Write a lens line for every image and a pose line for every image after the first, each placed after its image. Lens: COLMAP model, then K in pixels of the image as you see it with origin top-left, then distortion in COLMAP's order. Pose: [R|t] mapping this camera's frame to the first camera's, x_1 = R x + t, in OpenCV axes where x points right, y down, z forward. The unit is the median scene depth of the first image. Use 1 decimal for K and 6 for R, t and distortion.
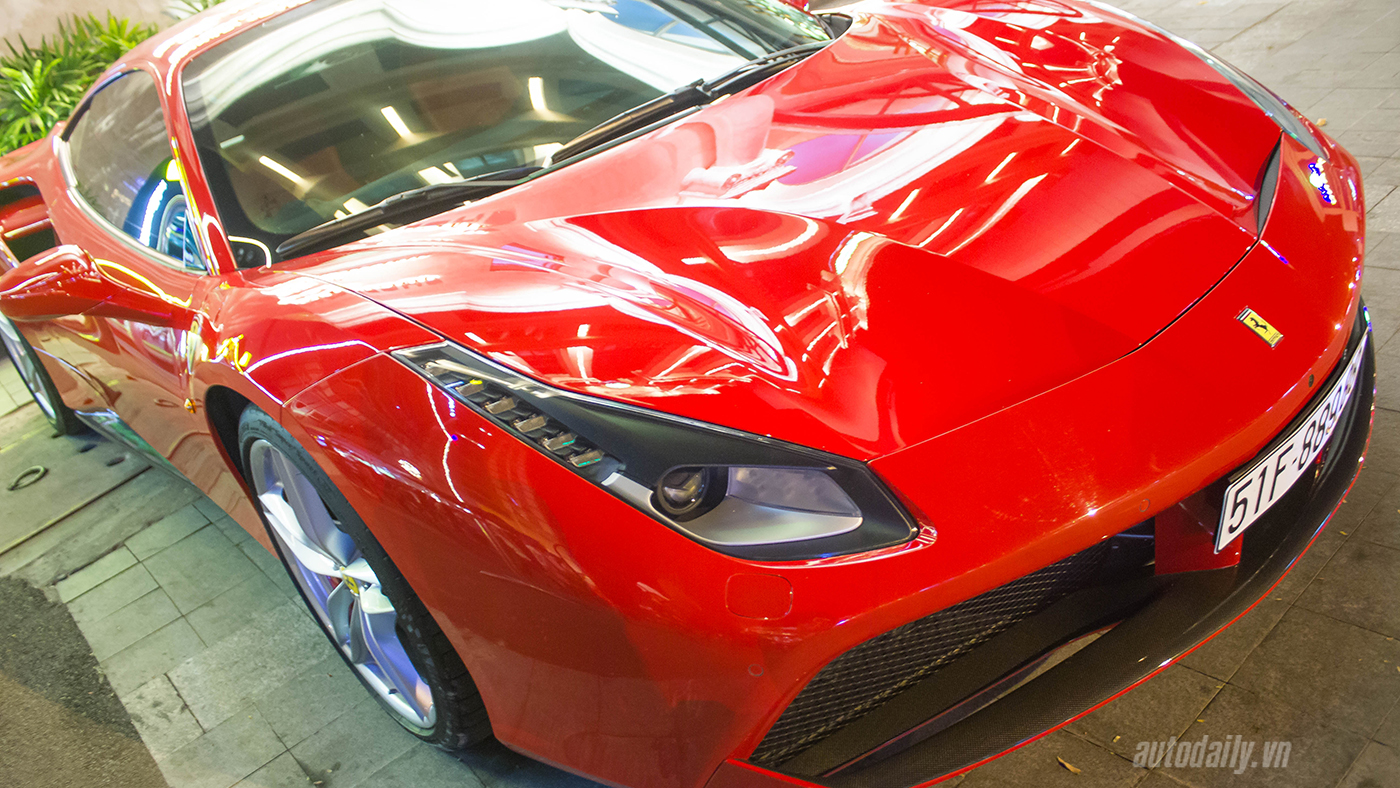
lens RADIAL K [[1111.9, 0, 700.0], [0, 1111.9, 394.0], [0, 0, 1]] dist [-0.165895, 0.117981]
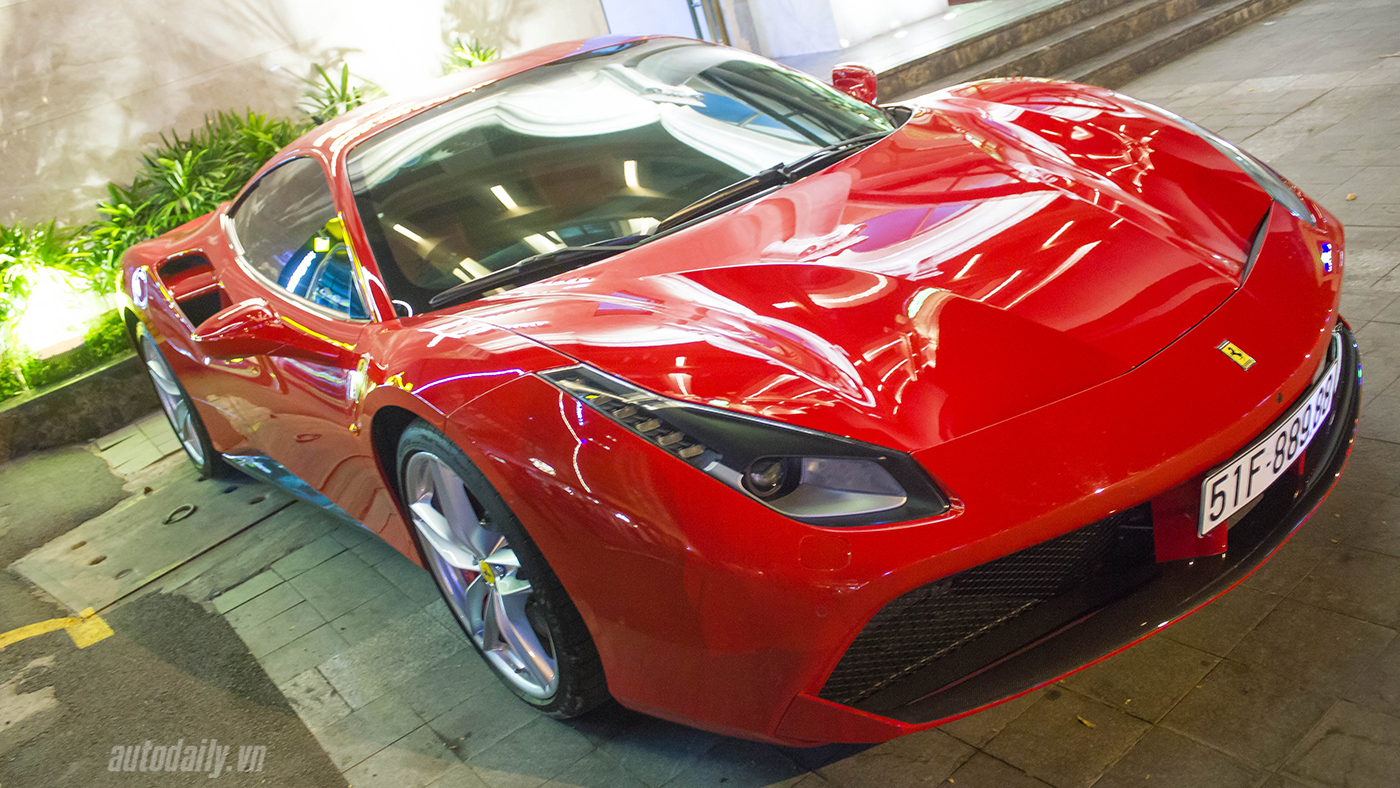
lens RADIAL K [[1111.9, 0, 700.0], [0, 1111.9, 394.0], [0, 0, 1]] dist [-0.165895, 0.117981]
pose [[0.997394, 0.004558, -0.072008, -0.000051], [-0.010157, 0.996934, -0.077586, 0.053905], [0.071433, 0.078116, 0.994382, -0.168136]]
